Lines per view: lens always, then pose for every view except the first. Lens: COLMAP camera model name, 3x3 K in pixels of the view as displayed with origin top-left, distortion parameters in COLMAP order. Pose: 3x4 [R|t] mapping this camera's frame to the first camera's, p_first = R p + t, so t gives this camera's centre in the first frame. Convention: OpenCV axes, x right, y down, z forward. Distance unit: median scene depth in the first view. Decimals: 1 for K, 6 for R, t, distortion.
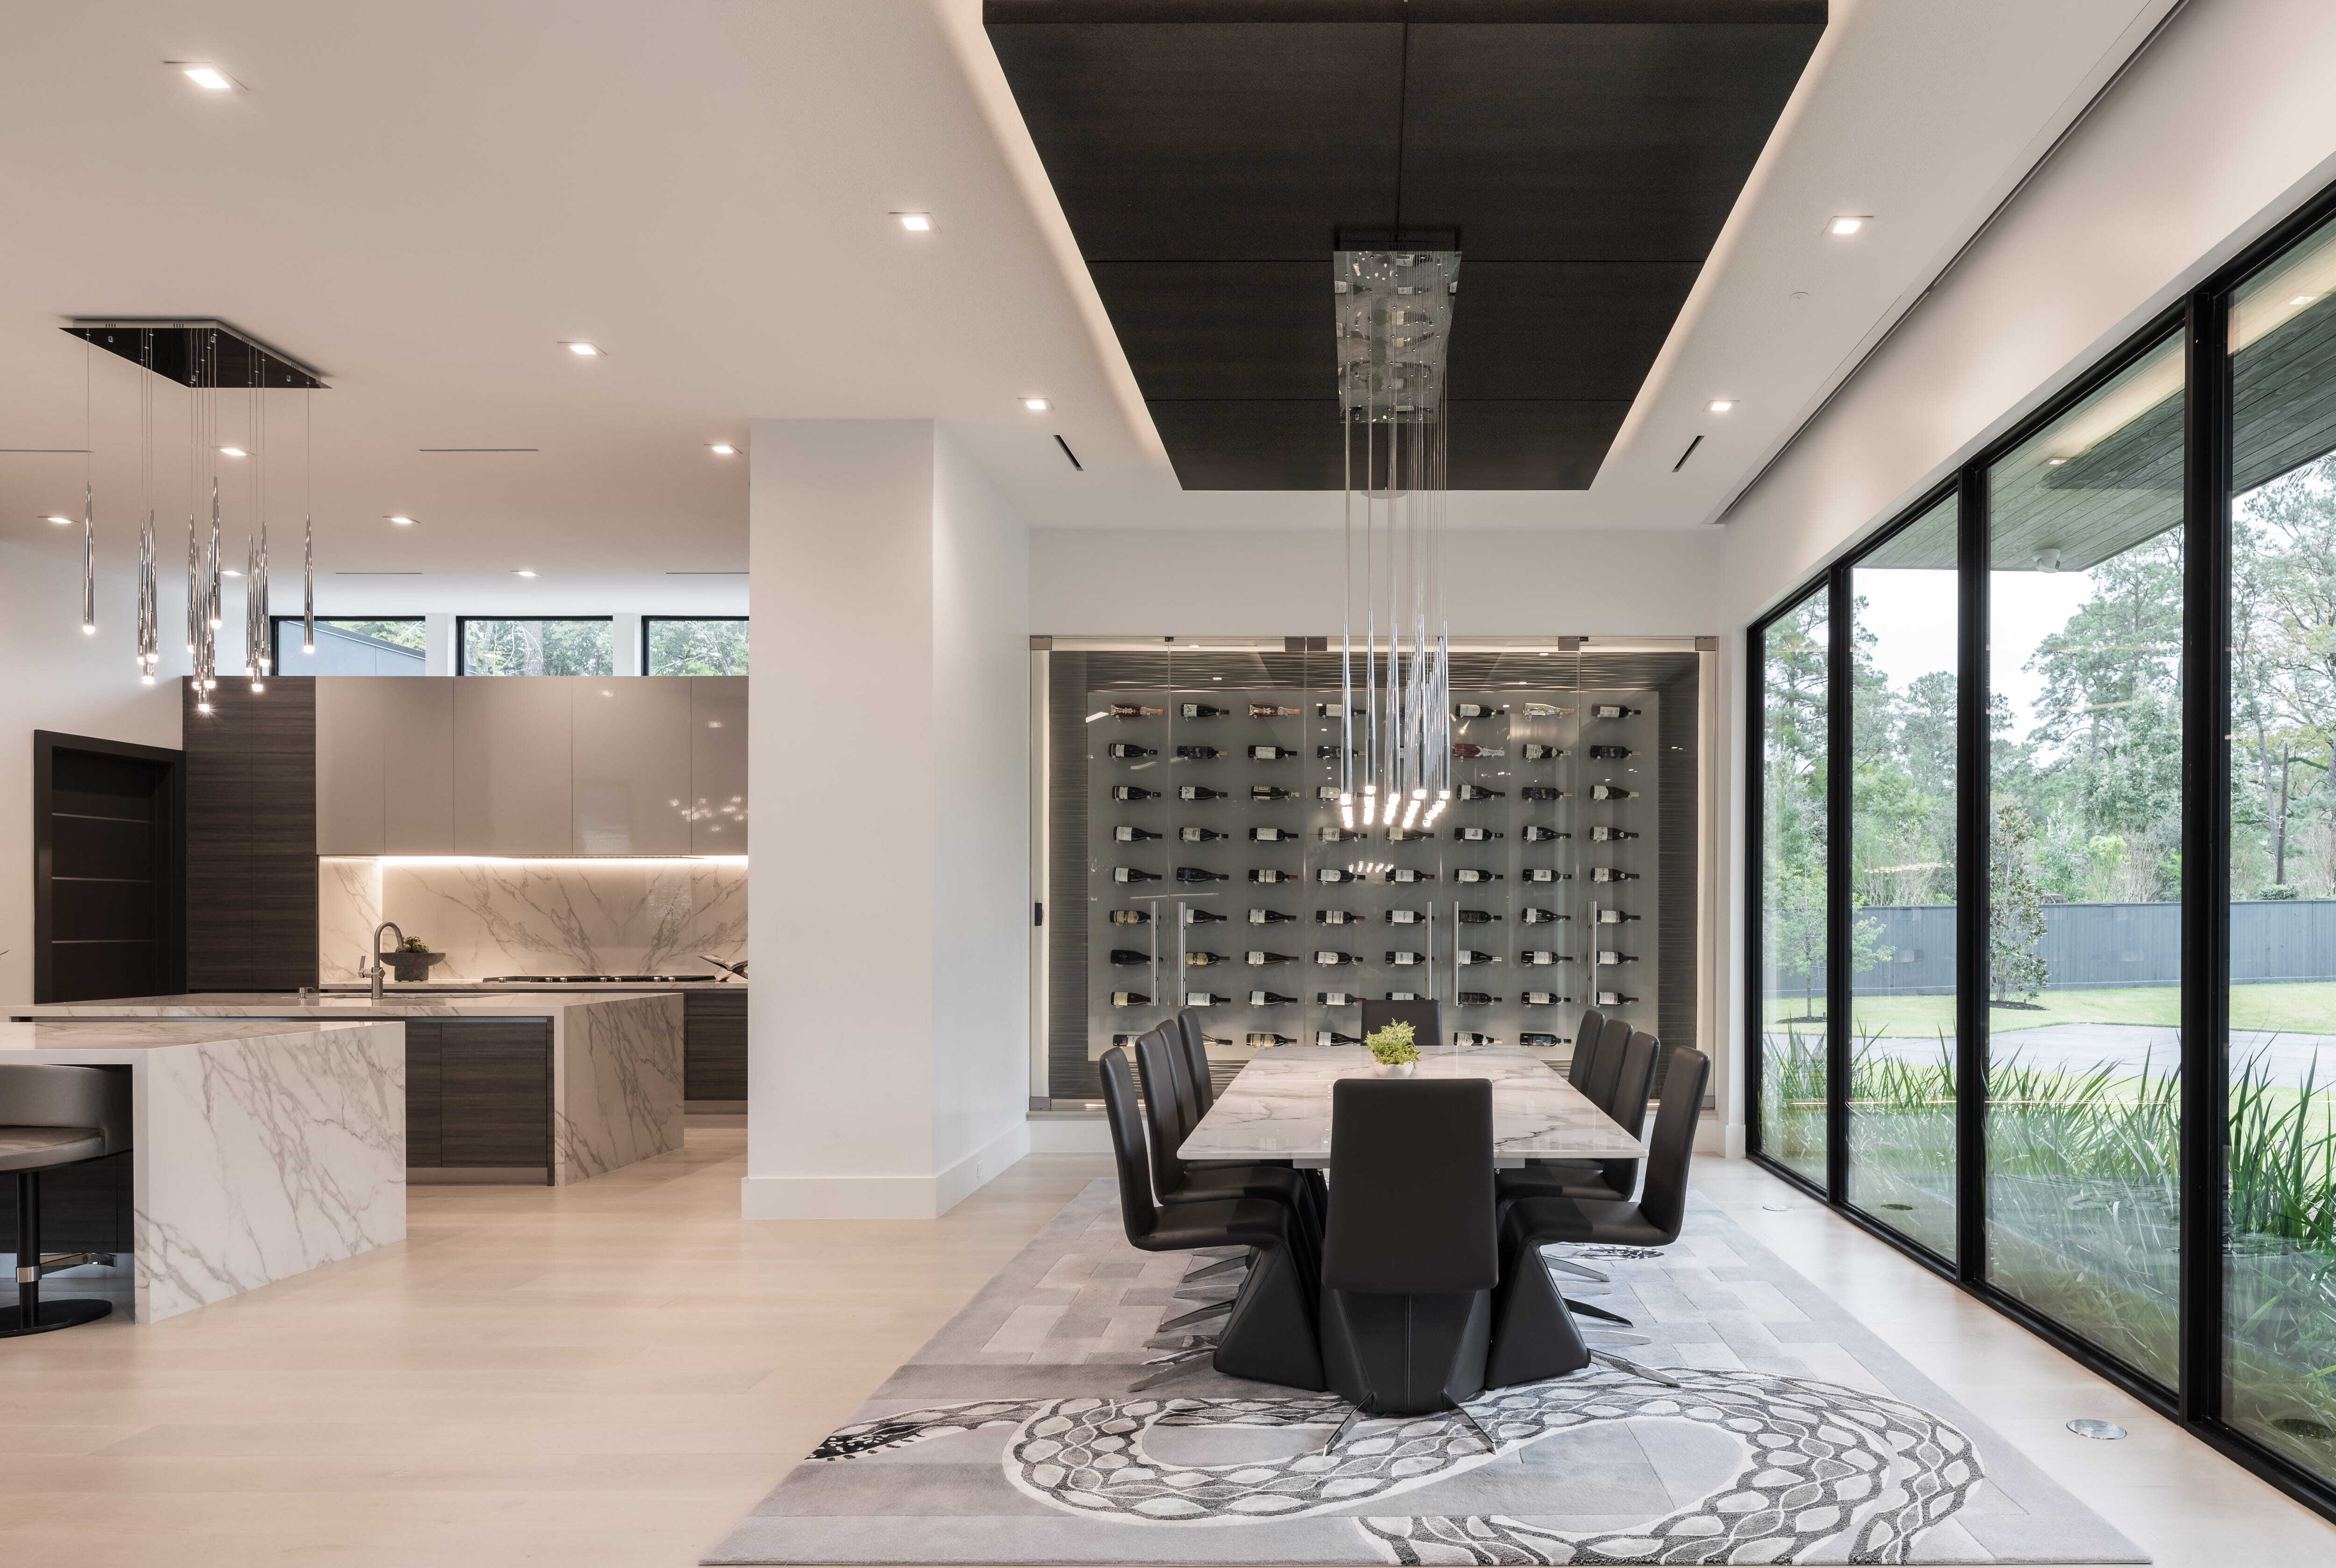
lens RADIAL K [[1418.1, 0, 1365.2], [0, 1418.1, 926.5], [0, 0, 1]] dist [-0.000958, 0.000713]
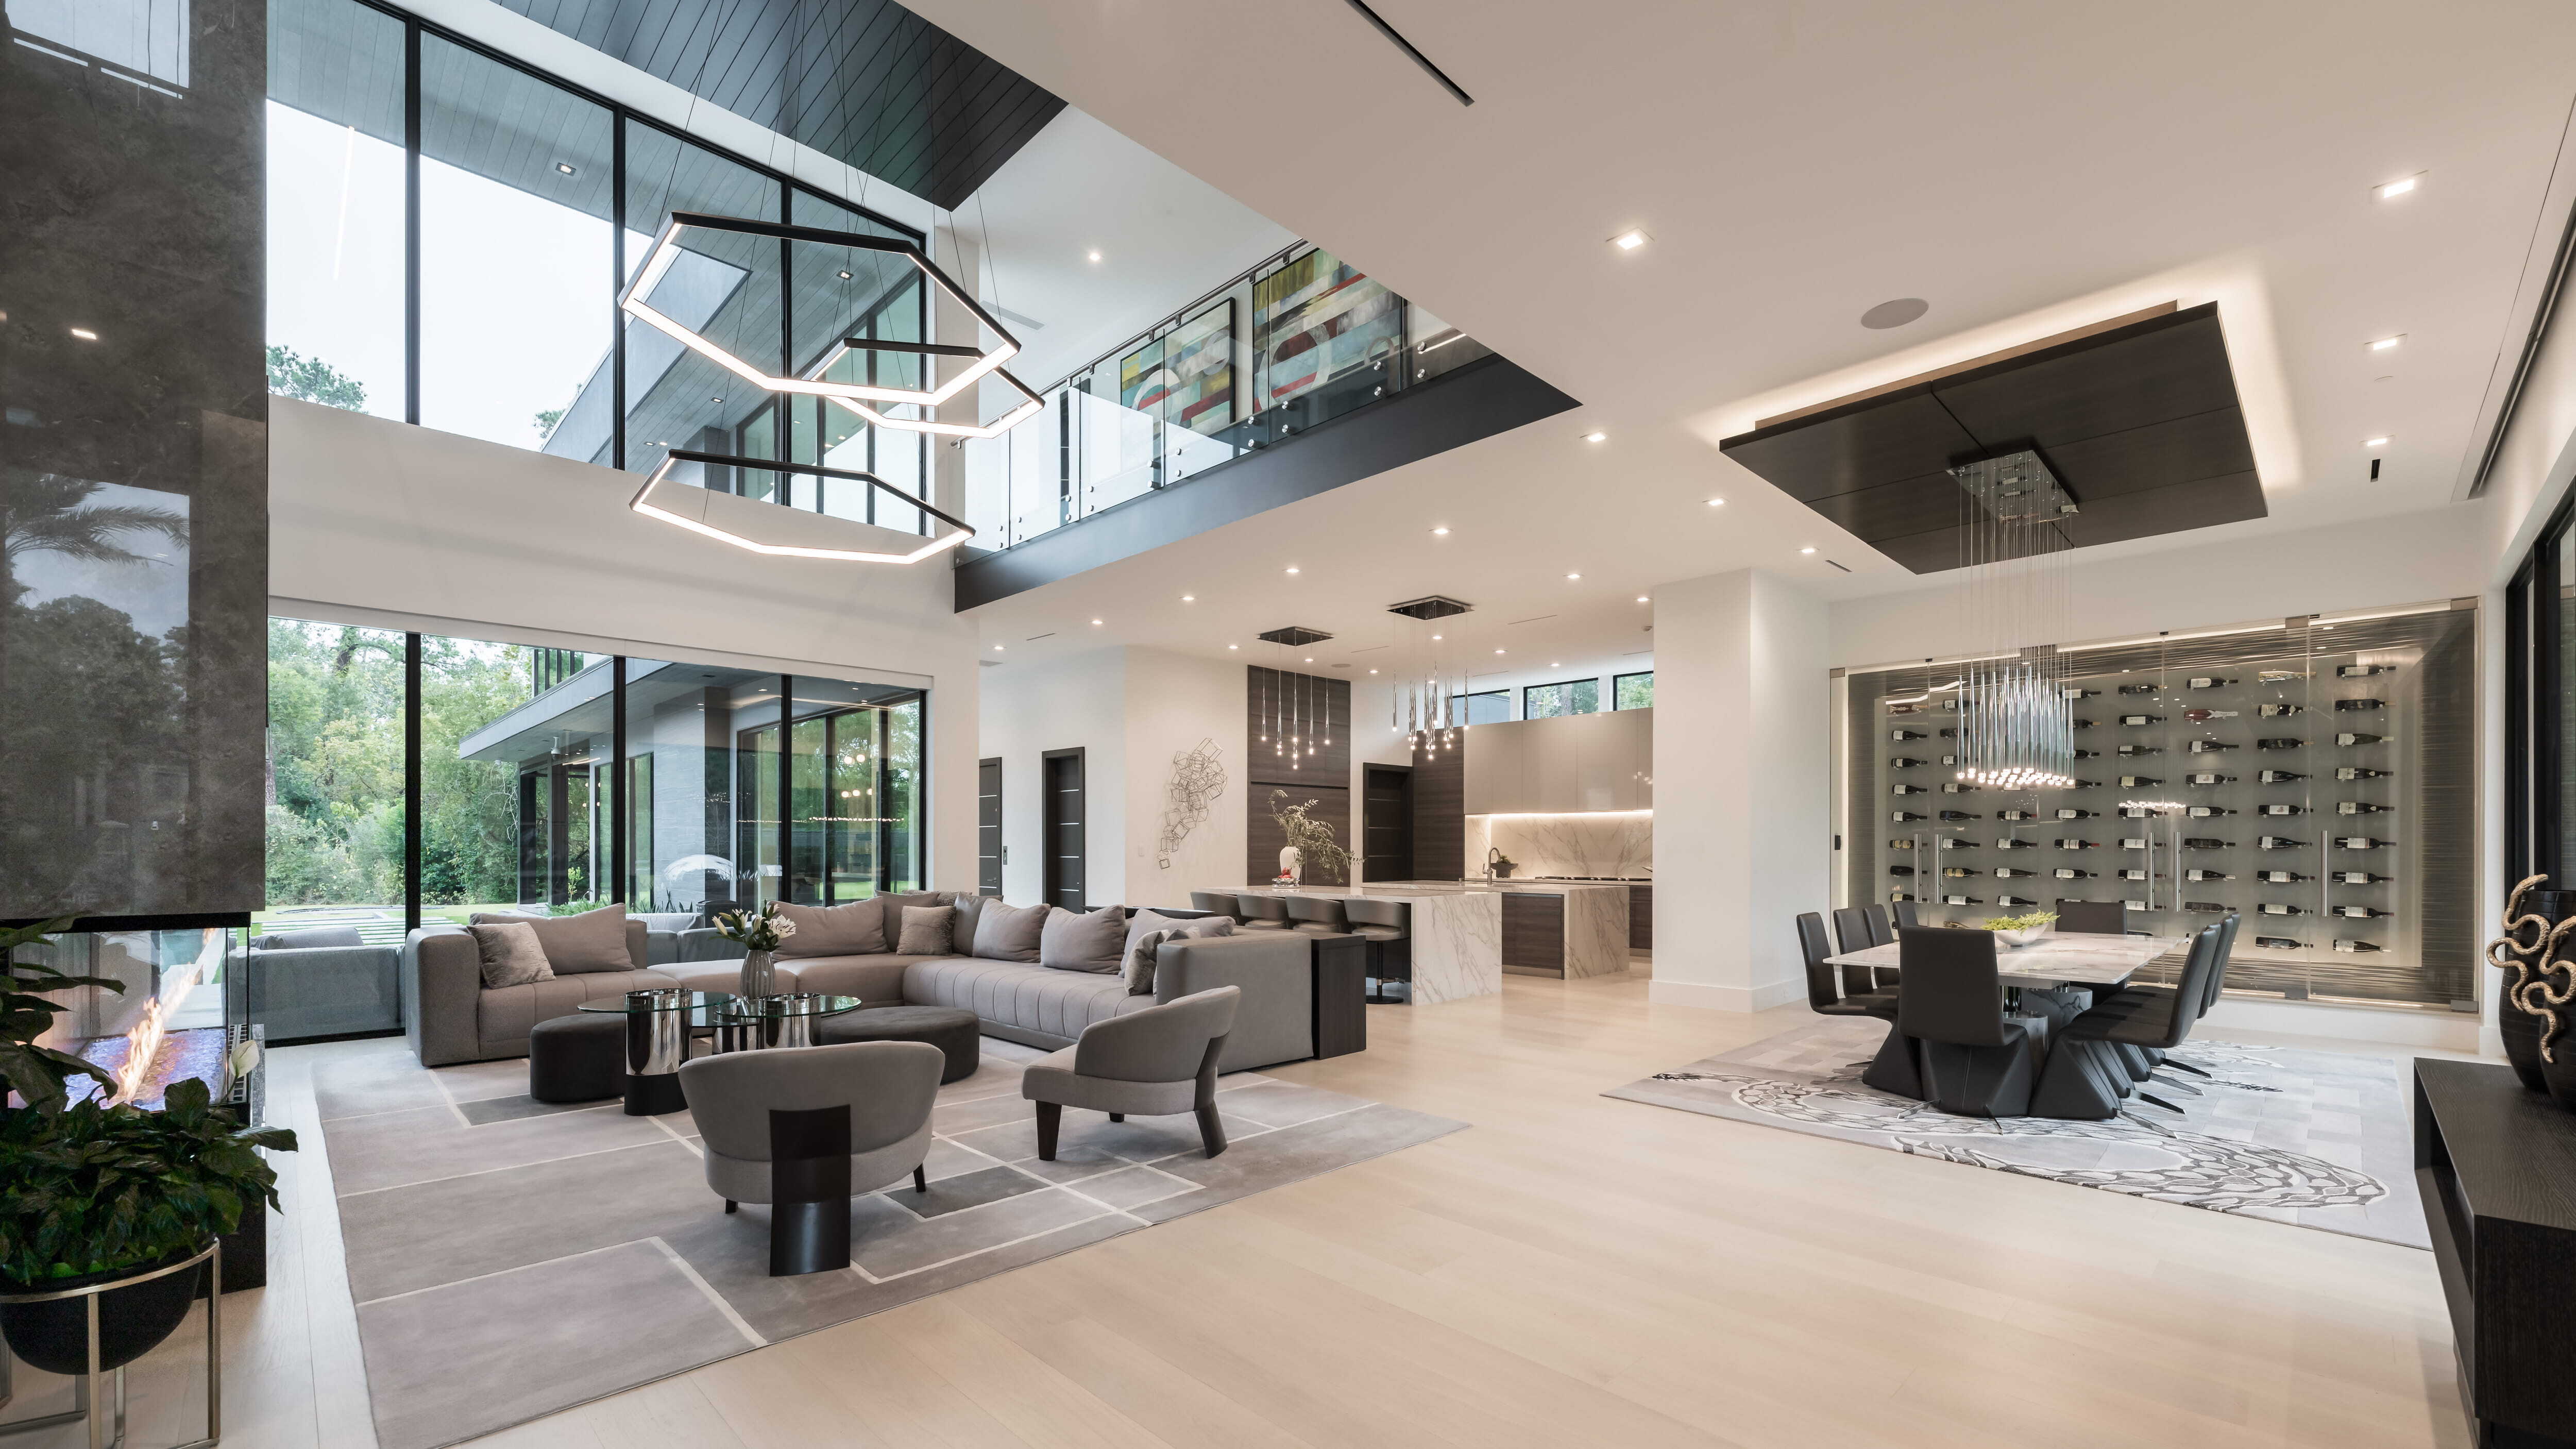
lens RADIAL K [[1035.0, 0, 1296.7], [0, 1035.0, 843.3], [0, 0, 1]] dist [-0.001321, -0.000432]
pose [[0.705140, -0.002279, -0.709064, 0.194641], [-0.003276, 0.999974, -0.006473, 0.001851], [0.709060, 0.006887, 0.705114, -0.294028]]
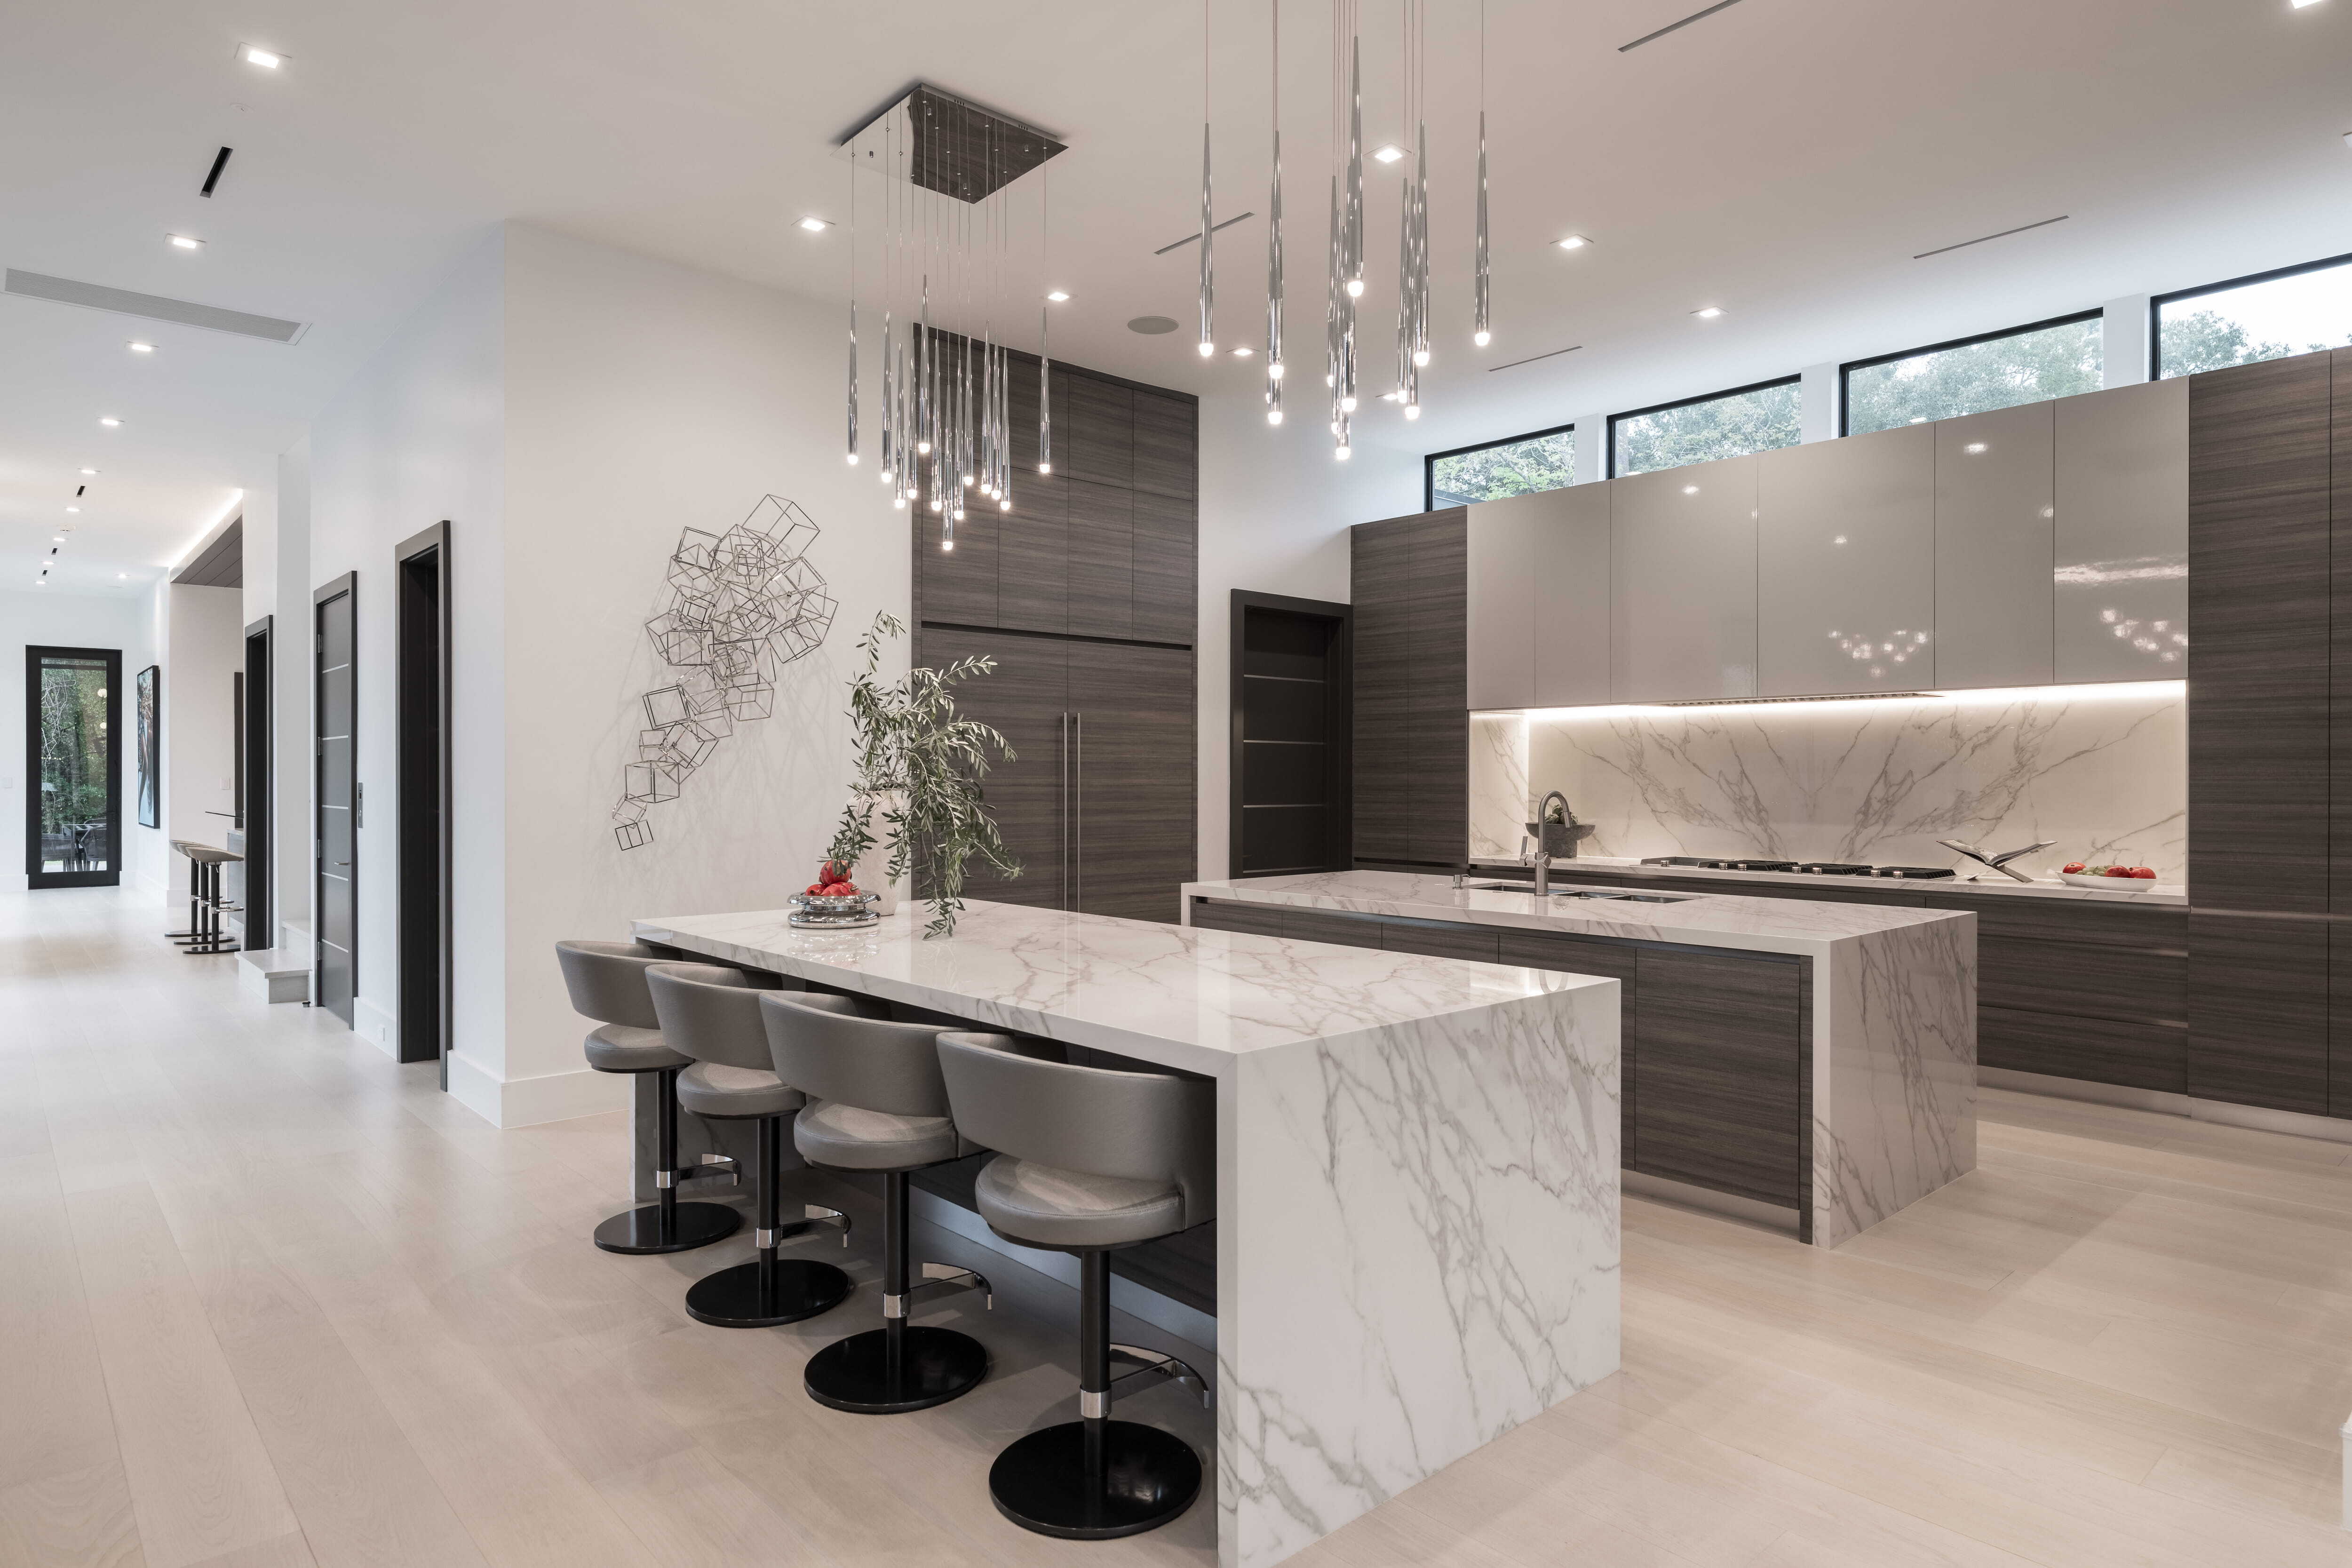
lens RADIAL K [[1351.9, 0, 1177.8], [0, 1351.9, 779.3], [0, 0, 1]] dist [-0.006929, 0.006454]
pose [[0.670226, 0.002647, -0.742152, -0.333975], [-0.005151, 0.999986, -0.001085, -0.008220], [0.742139, 0.004550, 0.670230, 0.429478]]
